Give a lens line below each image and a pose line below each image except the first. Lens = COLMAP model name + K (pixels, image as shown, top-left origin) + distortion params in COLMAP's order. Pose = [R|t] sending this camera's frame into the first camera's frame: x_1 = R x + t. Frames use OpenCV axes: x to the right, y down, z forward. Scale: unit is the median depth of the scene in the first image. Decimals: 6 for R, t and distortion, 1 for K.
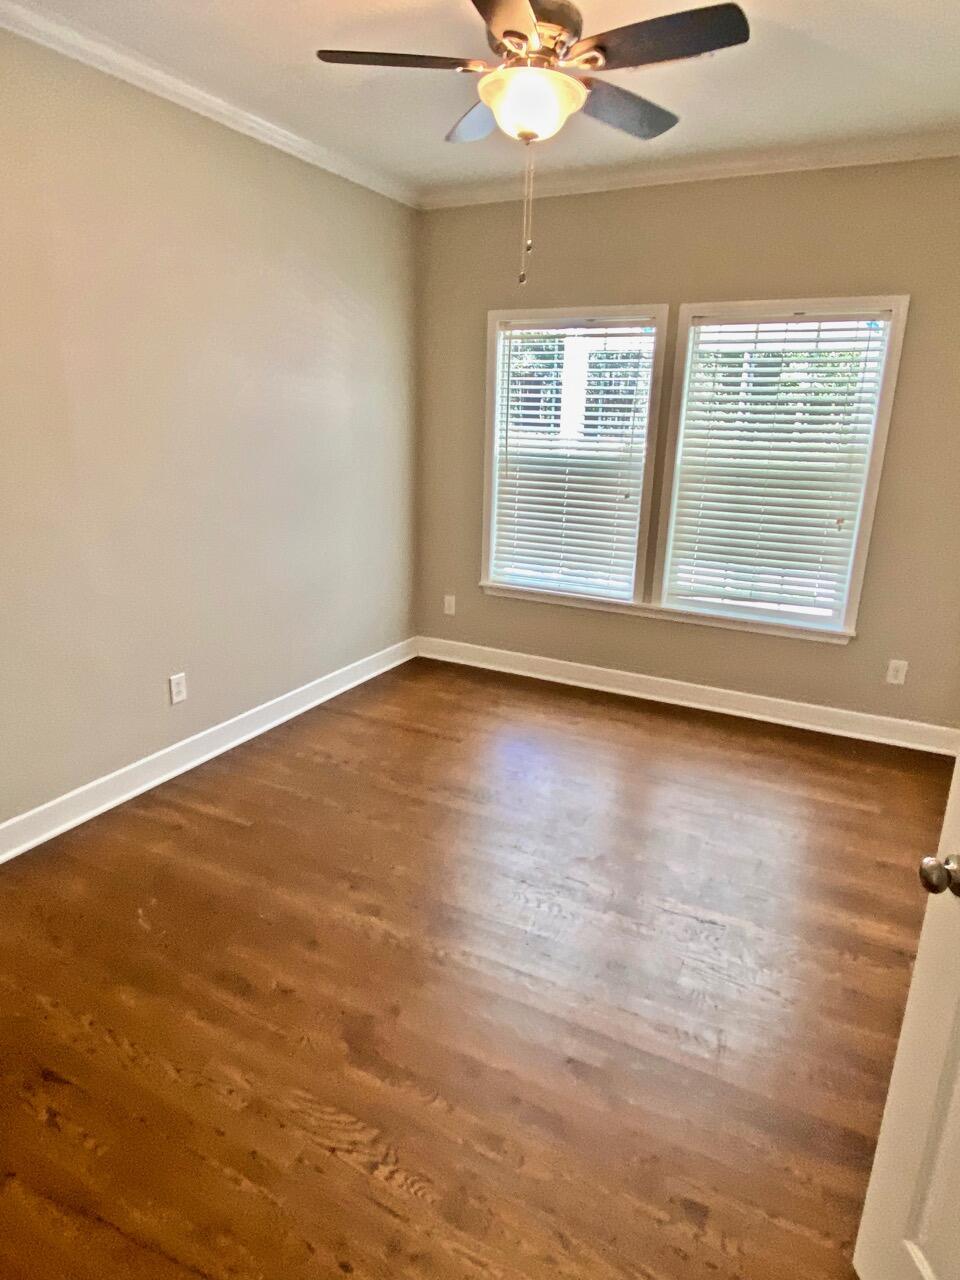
lens RADIAL K [[768.1, 0, 482.4], [0, 768.1, 642.4], [0, 0, 1]] dist [-0.007669, -0.003681]
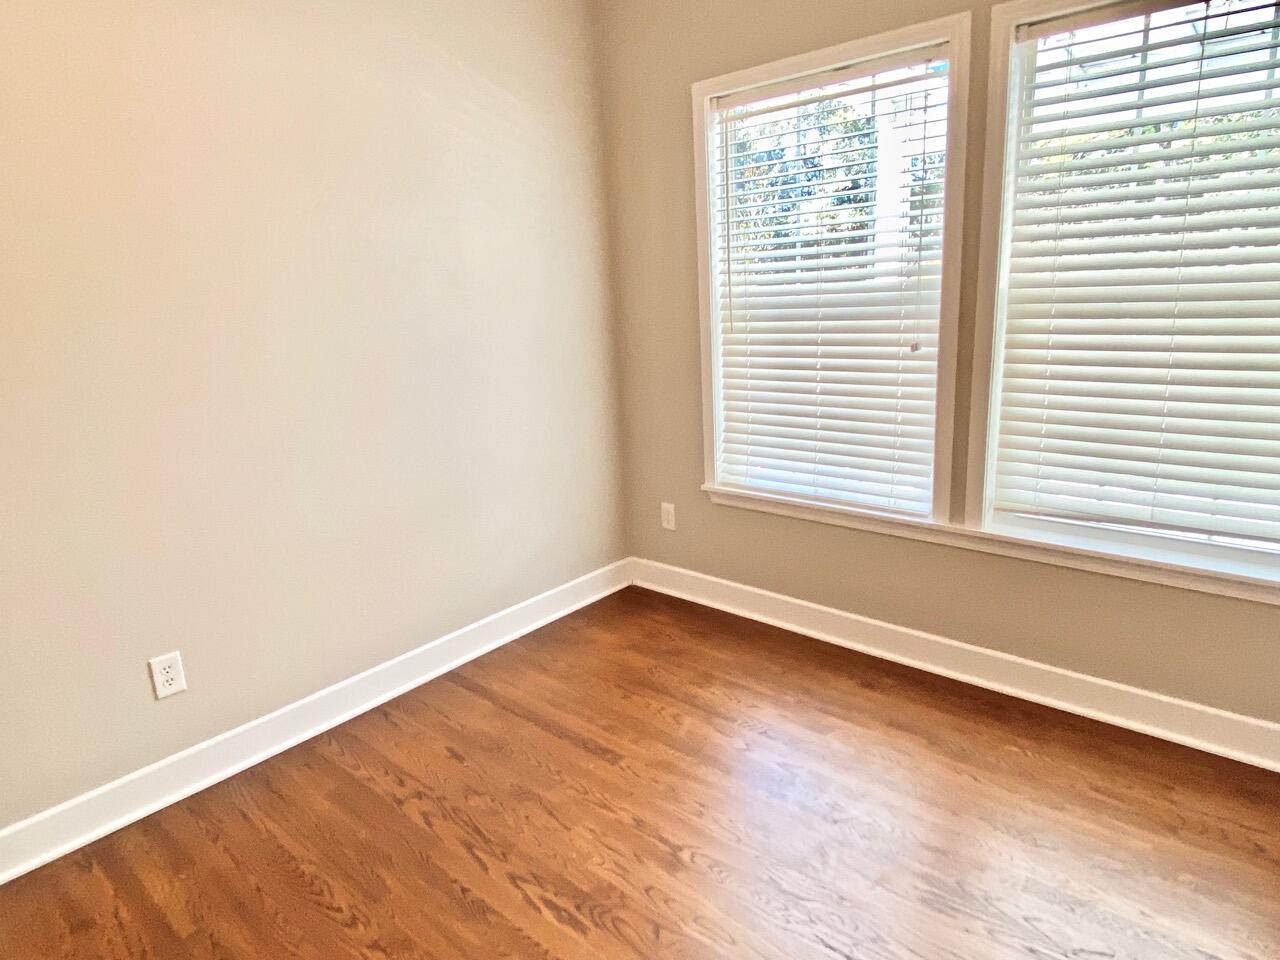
lens RADIAL K [[768.1, 0, 634.7], [0, 768.1, 479.1], [0, 0, 1]] dist [-0.007669, -0.003681]
pose [[0.961814, -0.012551, -0.273417, 0.135668], [0.003090, 0.999382, -0.035006, -0.065265], [0.273687, 0.032824, 0.961259, 0.352617]]
